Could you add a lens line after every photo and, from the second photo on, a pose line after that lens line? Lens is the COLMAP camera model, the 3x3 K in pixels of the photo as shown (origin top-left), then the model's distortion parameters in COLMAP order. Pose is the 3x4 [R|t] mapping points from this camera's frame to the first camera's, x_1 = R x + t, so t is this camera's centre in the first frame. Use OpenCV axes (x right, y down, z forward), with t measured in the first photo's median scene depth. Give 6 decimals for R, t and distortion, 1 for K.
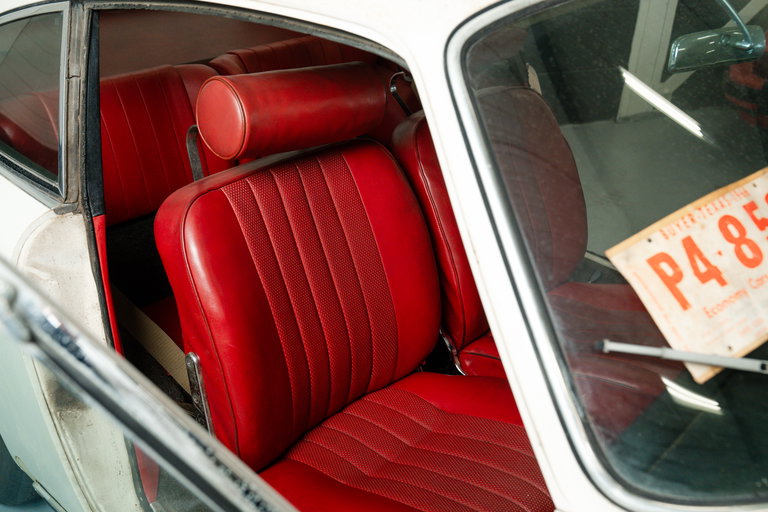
lens RADIAL K [[852.4, 0, 384.0], [0, 852.4, 256.0], [0, 0, 1]] dist [0.014771, 0.019198]
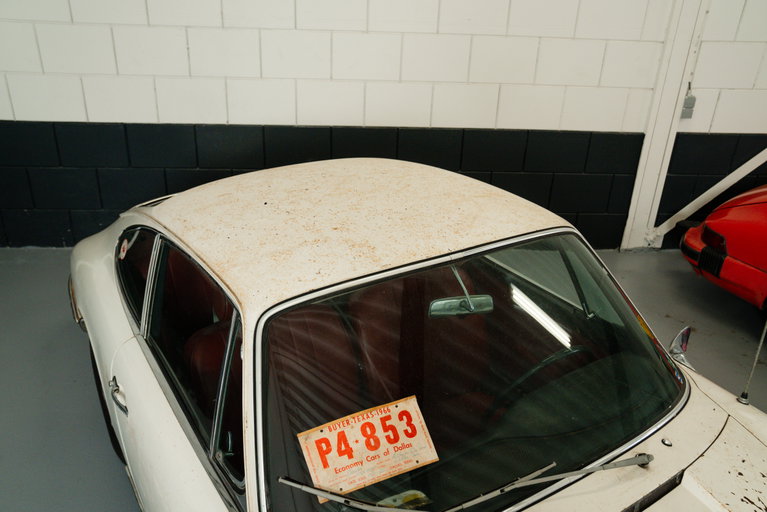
lens RADIAL K [[669.6, 0, 383.5], [0, 669.6, 256.0], [0, 0, 1]] dist [-0.007819, 0.002358]
pose [[0.969125, 0.106267, -0.222496, 0.776622], [-0.114877, 0.993037, -0.026084, -0.423892], [0.218175, 0.050838, 0.974585, -0.626339]]
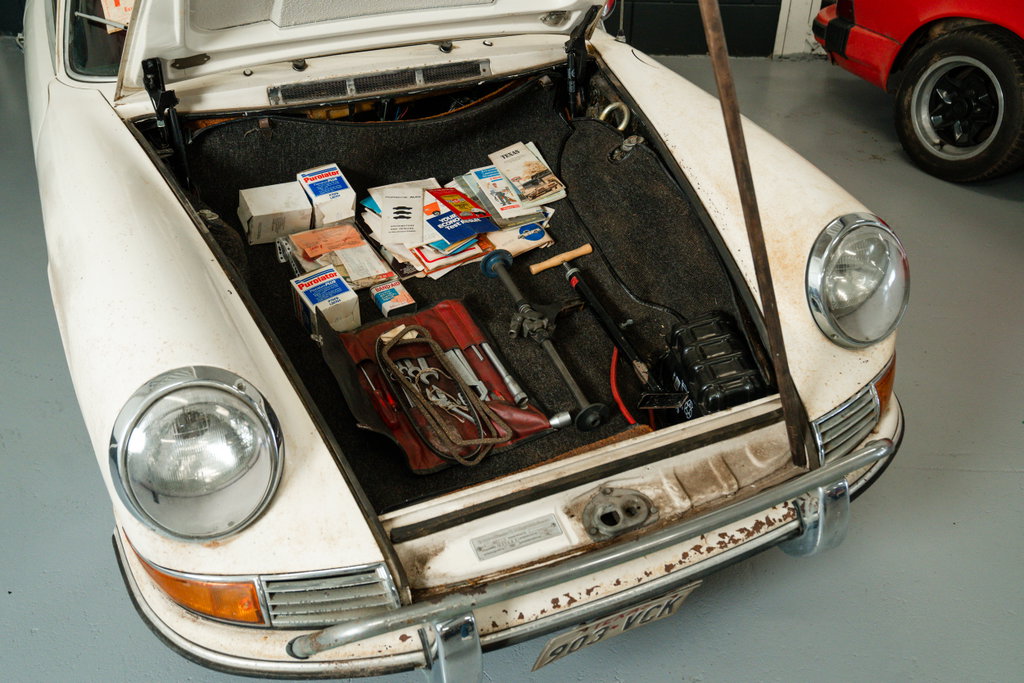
lens RADIAL K [[951.0, 0, 512.0], [0, 951.0, 341.5], [0, 0, 1]] dist [0.009890, 0.025064]
pose [[0.918096, 0.179279, -0.353496, 2.413385], [-0.147426, 0.982329, 0.115306, 0.495966], [0.367921, -0.053747, 0.928302, -1.130699]]
